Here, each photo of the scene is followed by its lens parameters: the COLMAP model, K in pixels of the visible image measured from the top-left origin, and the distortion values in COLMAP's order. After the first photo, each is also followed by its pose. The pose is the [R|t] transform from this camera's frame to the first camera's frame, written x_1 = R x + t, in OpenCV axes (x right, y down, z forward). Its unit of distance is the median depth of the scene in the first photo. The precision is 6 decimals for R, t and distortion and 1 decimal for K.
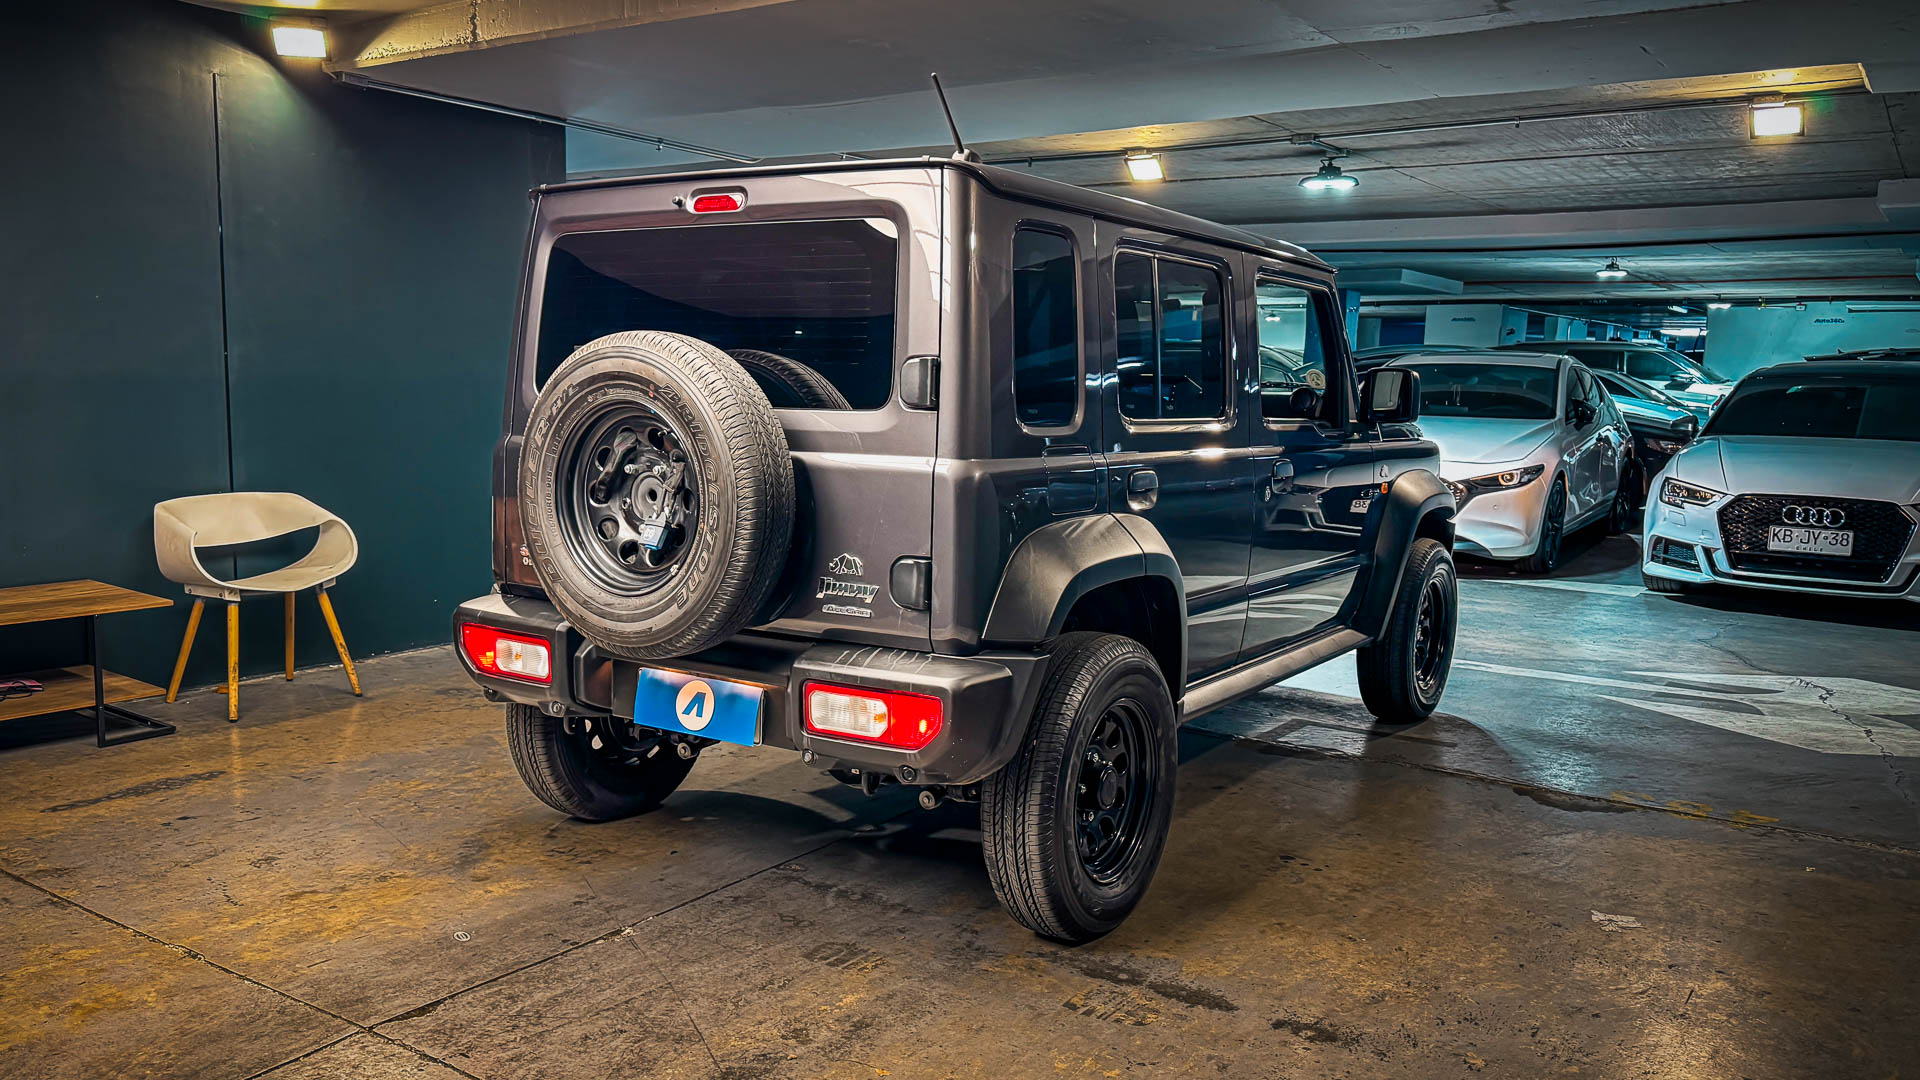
lens RADIAL K [[1440.3, 0, 900.1], [0, 1440.3, 541.2], [0, 0, 1]] dist [0.134843, -0.246018]
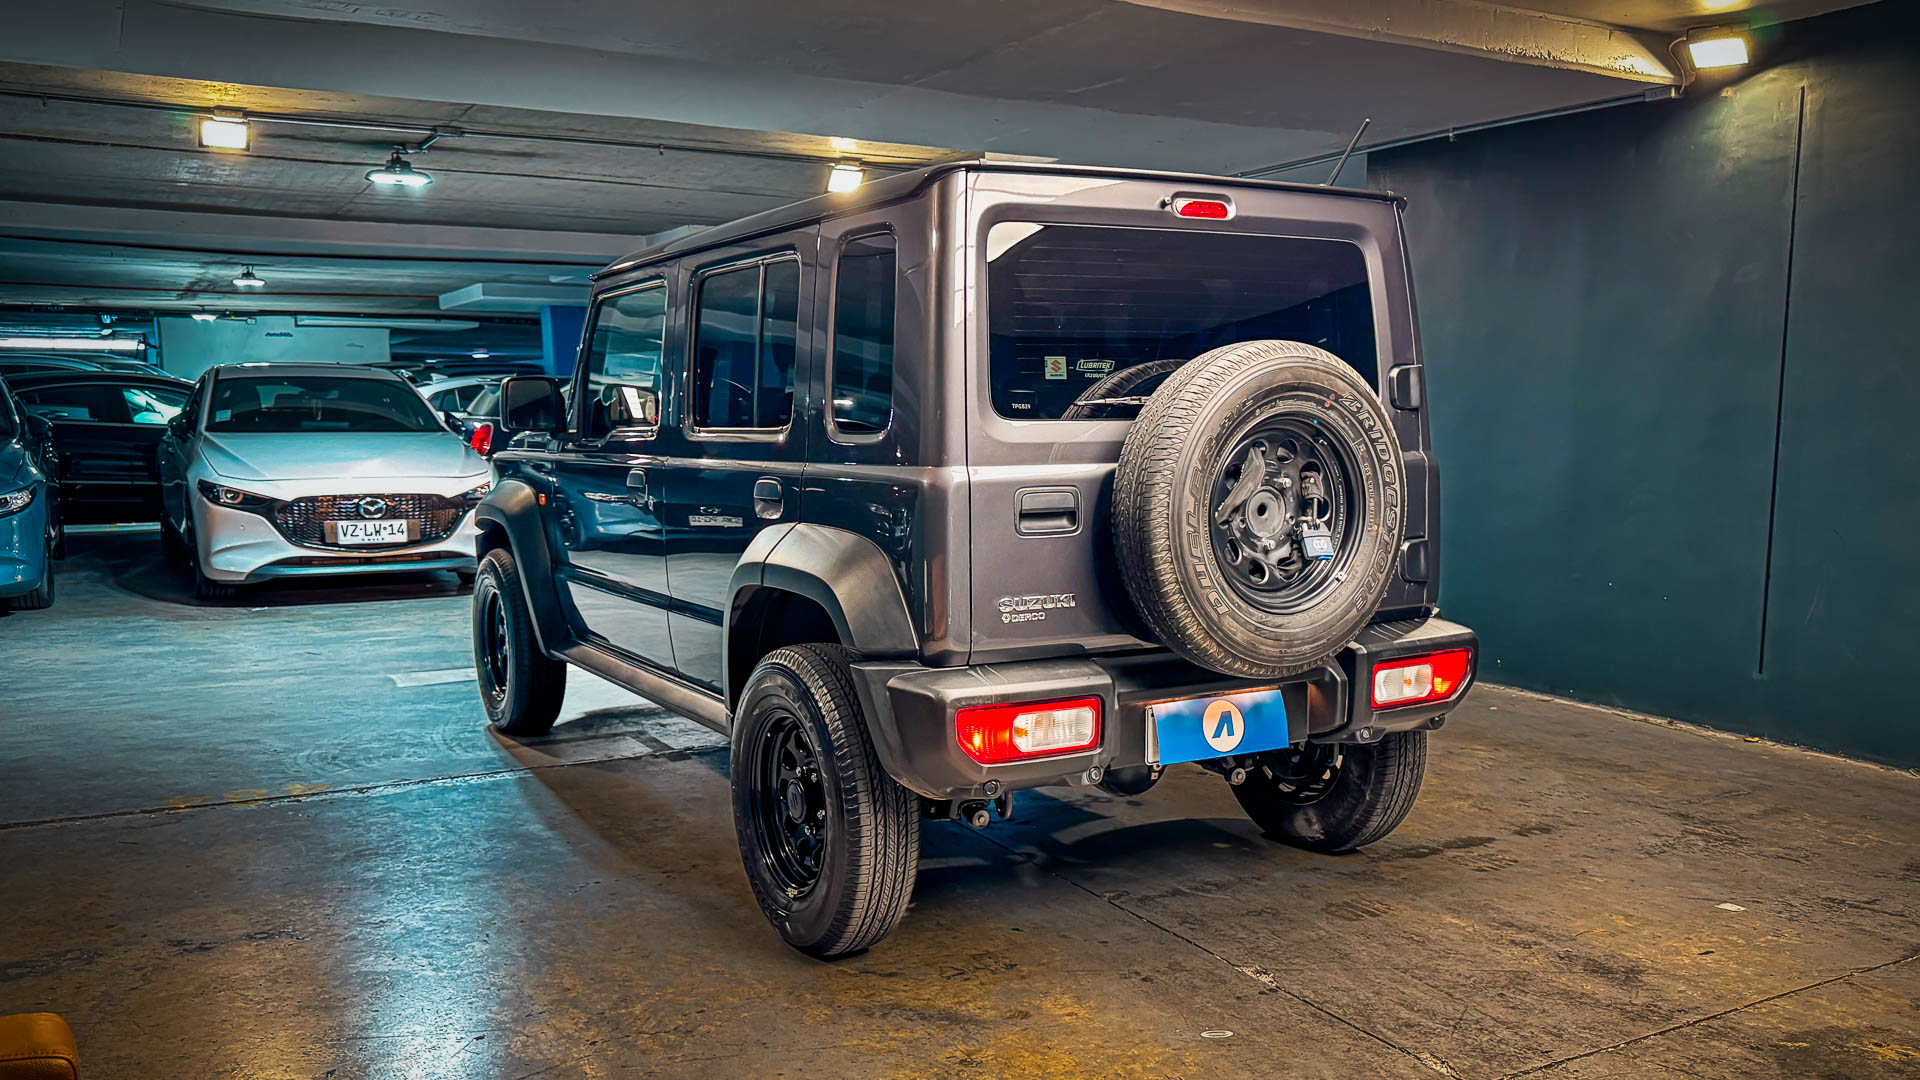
lens RADIAL K [[1535.7, 0, 934.3], [0, 1535.7, 576.0], [0, 0, 1]] dist [0.159627, -0.310205]
pose [[0.441403, -0.121204, 0.889085, -1.153544], [0.116381, 0.990199, 0.077209, -0.090307], [-0.889729, 0.069392, 0.451183, 0.704478]]
